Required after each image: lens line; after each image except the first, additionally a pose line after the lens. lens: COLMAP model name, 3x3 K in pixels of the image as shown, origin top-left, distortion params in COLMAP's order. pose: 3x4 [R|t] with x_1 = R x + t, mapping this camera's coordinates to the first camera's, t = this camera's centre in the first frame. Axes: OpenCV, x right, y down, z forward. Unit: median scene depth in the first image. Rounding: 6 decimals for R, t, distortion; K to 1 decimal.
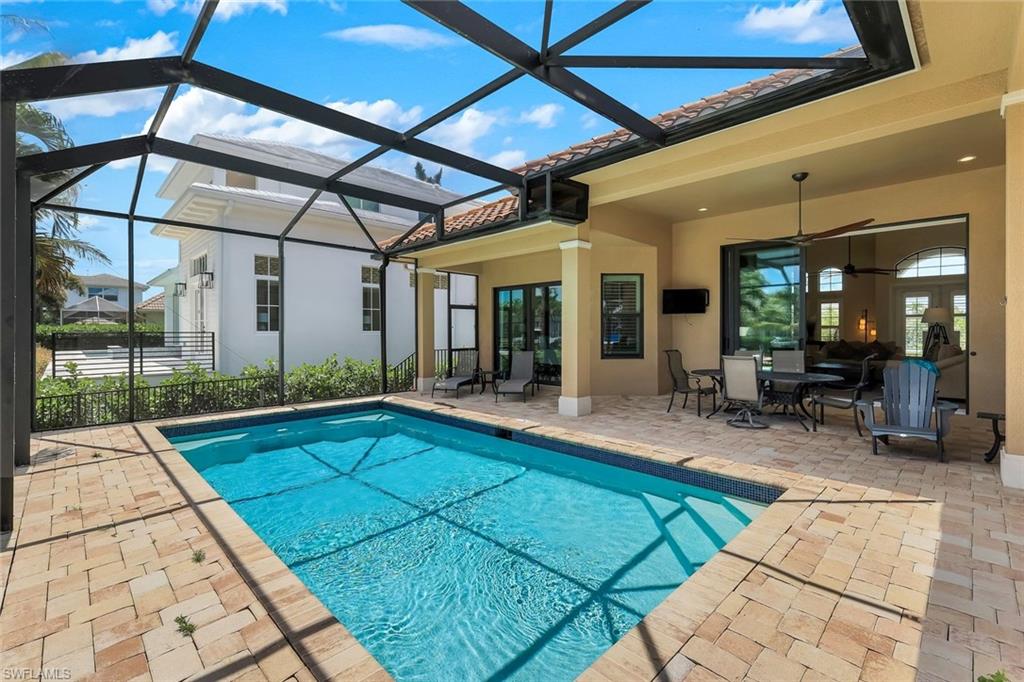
lens RADIAL K [[446.4, 0, 511.9], [0, 446.4, 333.9], [0, 0, 1]] dist [0.002367, 0.000196]
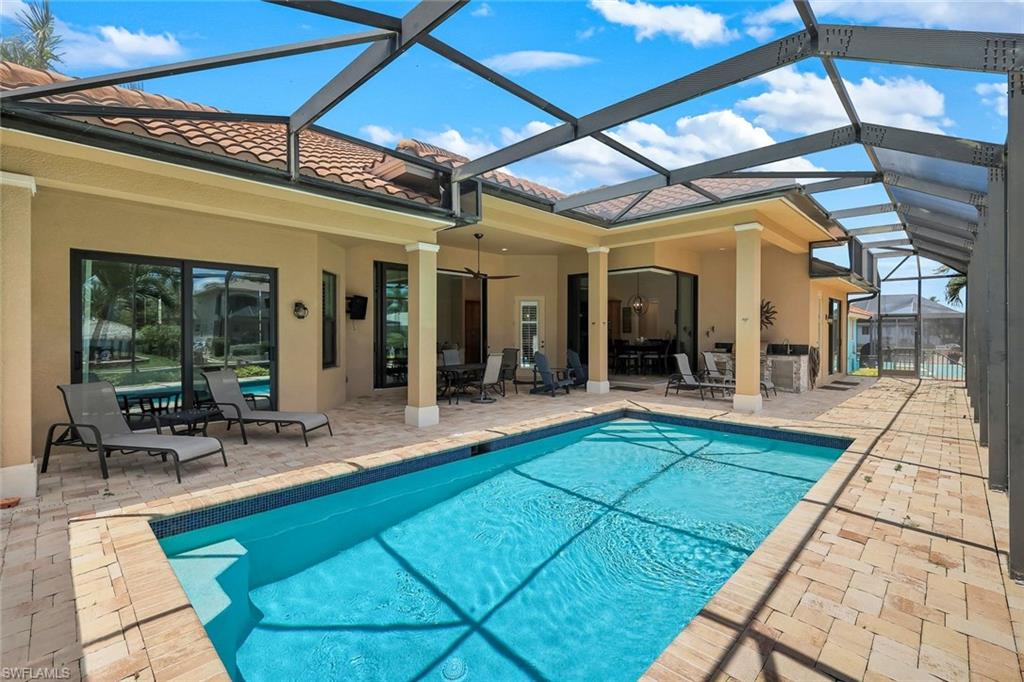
lens RADIAL K [[446.4, 0, 511.9], [0, 446.4, 333.9], [0, 0, 1]] dist [0.002367, 0.000196]
pose [[-0.002746, -0.001592, 0.999995, -1.733281], [0.005838, 0.999982, 0.001608, -0.031496], [-0.999979, 0.005843, -0.002737, 1.716226]]
